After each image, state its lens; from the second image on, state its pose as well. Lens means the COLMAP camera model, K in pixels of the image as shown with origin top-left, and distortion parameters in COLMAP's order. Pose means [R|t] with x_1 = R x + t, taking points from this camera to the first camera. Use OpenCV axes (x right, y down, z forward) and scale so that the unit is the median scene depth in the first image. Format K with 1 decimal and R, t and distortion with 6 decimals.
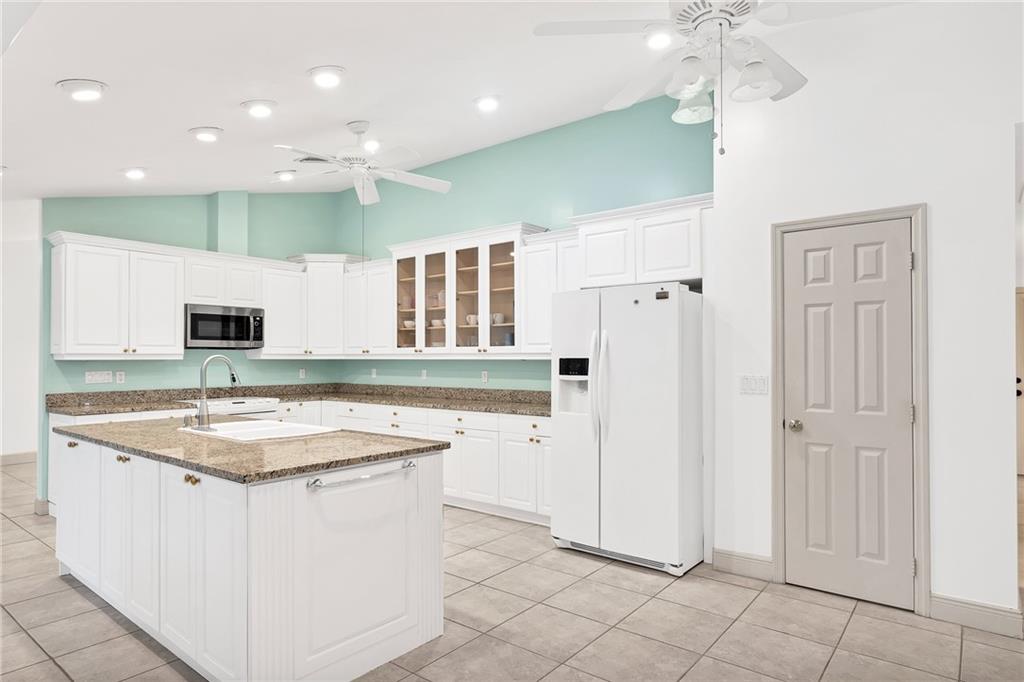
lens RADIAL K [[585.1, 0, 518.6], [0, 585.1, 346.0], [0, 0, 1]] dist [0.006356, 0.001480]
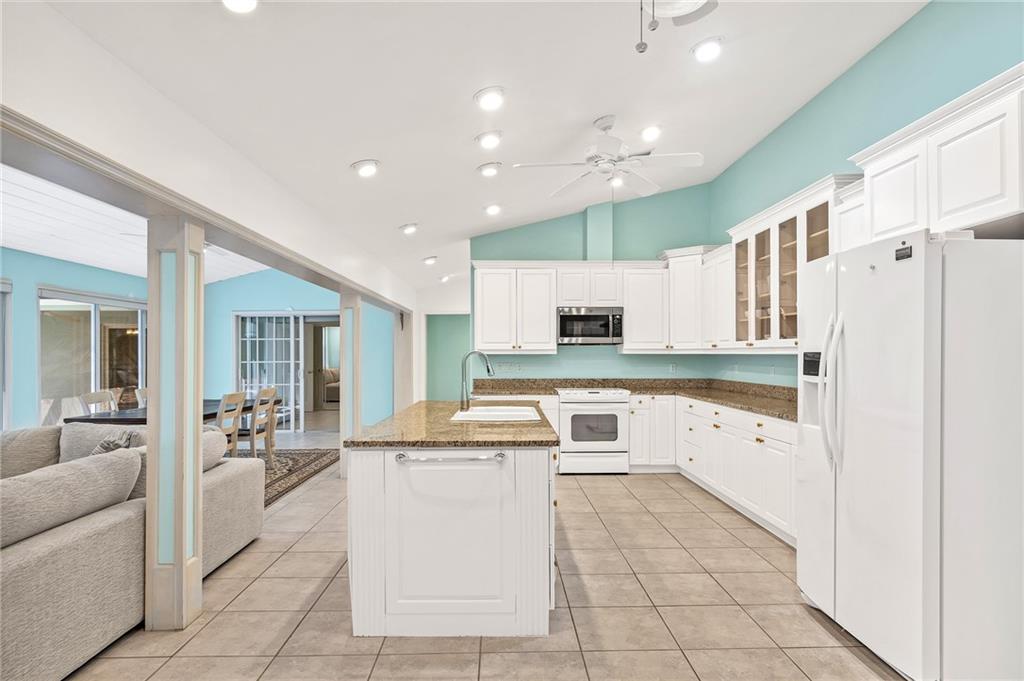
lens RADIAL K [[585.1, 0, 515.8], [0, 585.1, 348.5], [0, 0, 1]] dist [0.006356, 0.001480]
pose [[0.643081, -0.006592, -0.765770, 0.290954], [0.016044, 0.999859, 0.004866, 0.004583], [0.765630, -0.015415, 0.643096, 0.167745]]
